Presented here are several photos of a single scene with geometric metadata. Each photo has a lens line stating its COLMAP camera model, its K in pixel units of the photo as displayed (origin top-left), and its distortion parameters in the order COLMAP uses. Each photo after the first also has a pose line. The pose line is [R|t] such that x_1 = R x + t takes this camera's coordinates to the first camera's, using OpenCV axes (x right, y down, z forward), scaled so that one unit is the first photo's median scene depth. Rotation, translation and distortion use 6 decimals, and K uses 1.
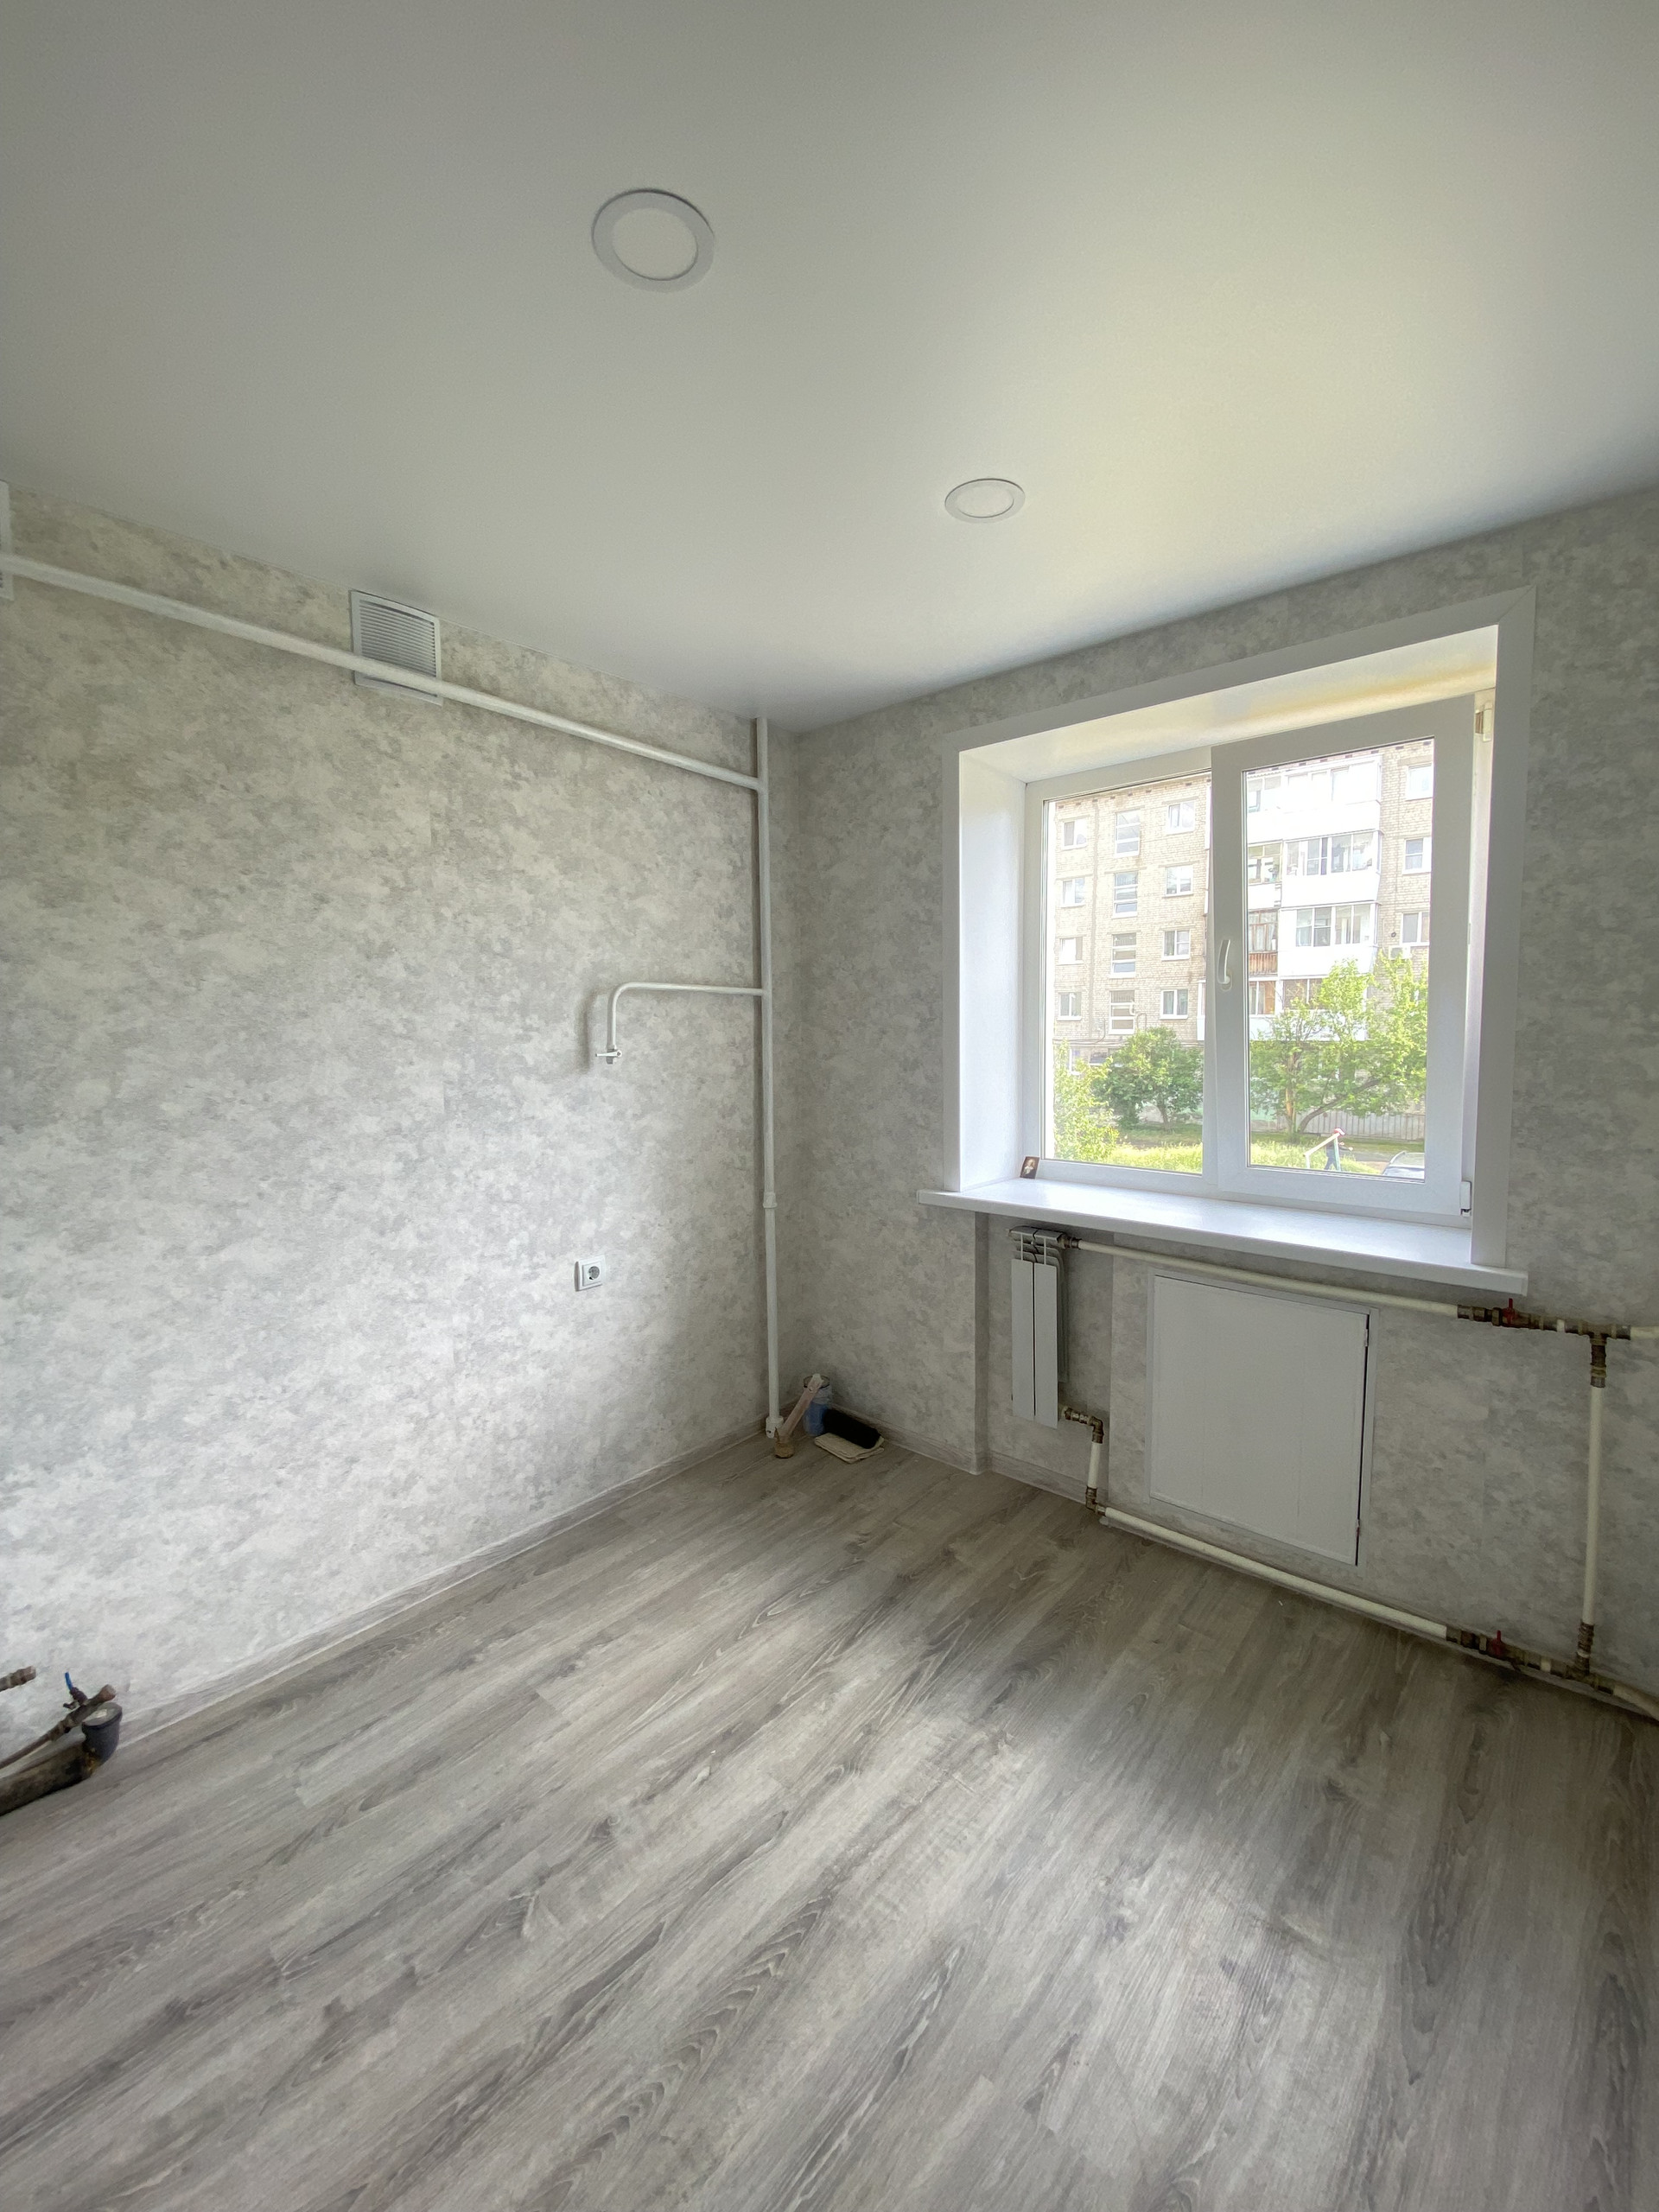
lens RADIAL K [[909.0, 0, 829.5], [0, 909.0, 1106.0], [0, 0, 1]] dist [0.030027, -0.024698]
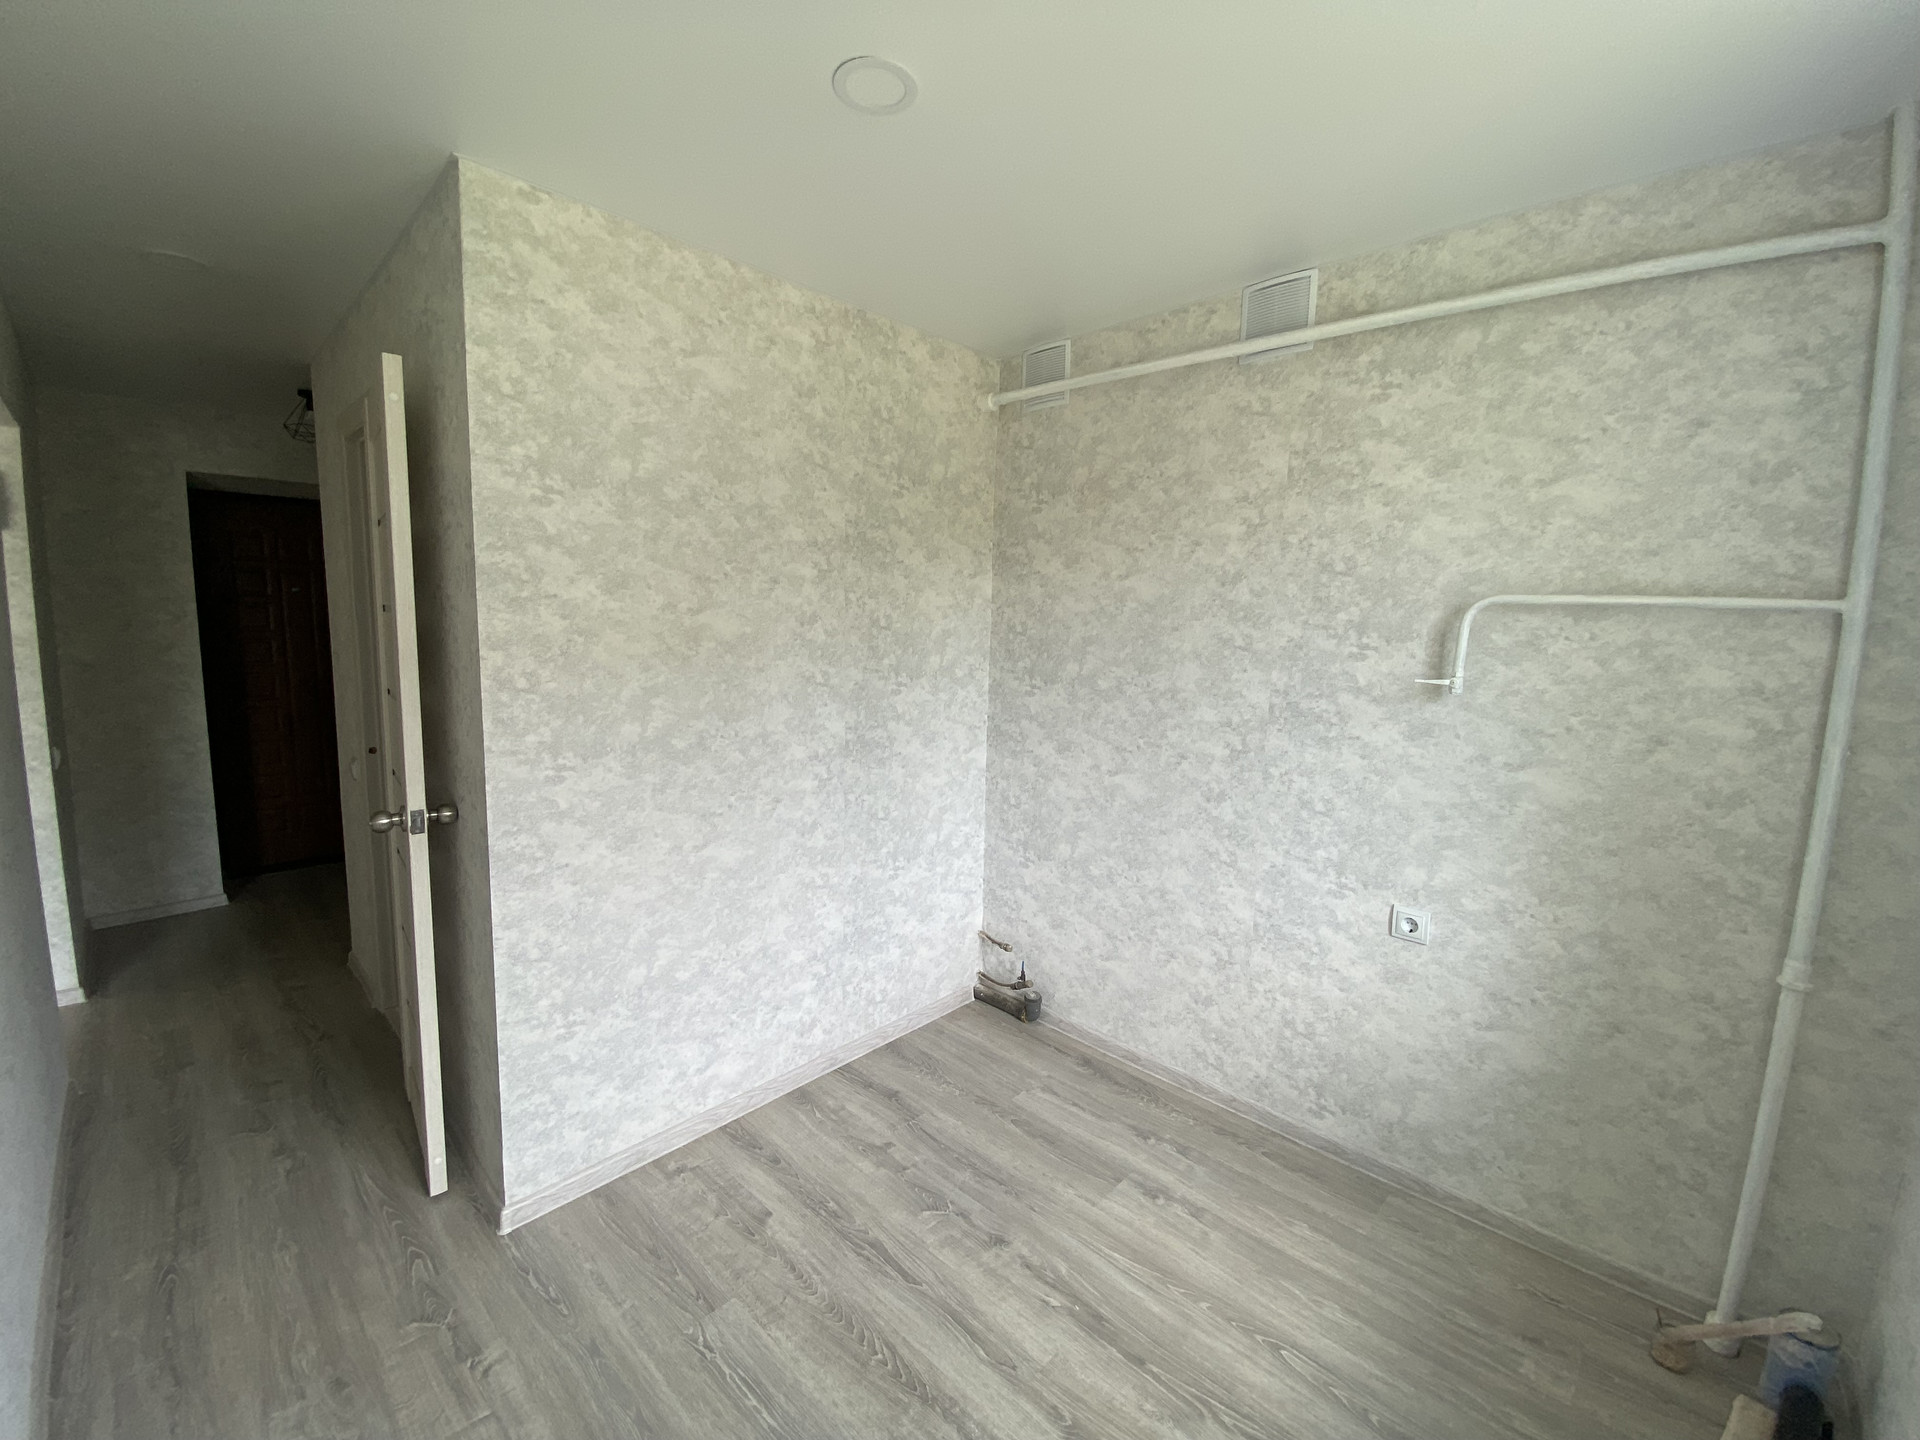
lens RADIAL K [[789.0, 0, 960.0], [0, 789.0, 720.0], [0, 0, 1]] dist [0.030027, -0.024698]
pose [[-0.052789, 0.133206, -0.989681, 0.632976], [-0.113634, 0.983825, 0.138479, -0.089088], [0.992119, 0.119772, -0.036798, 0.705091]]
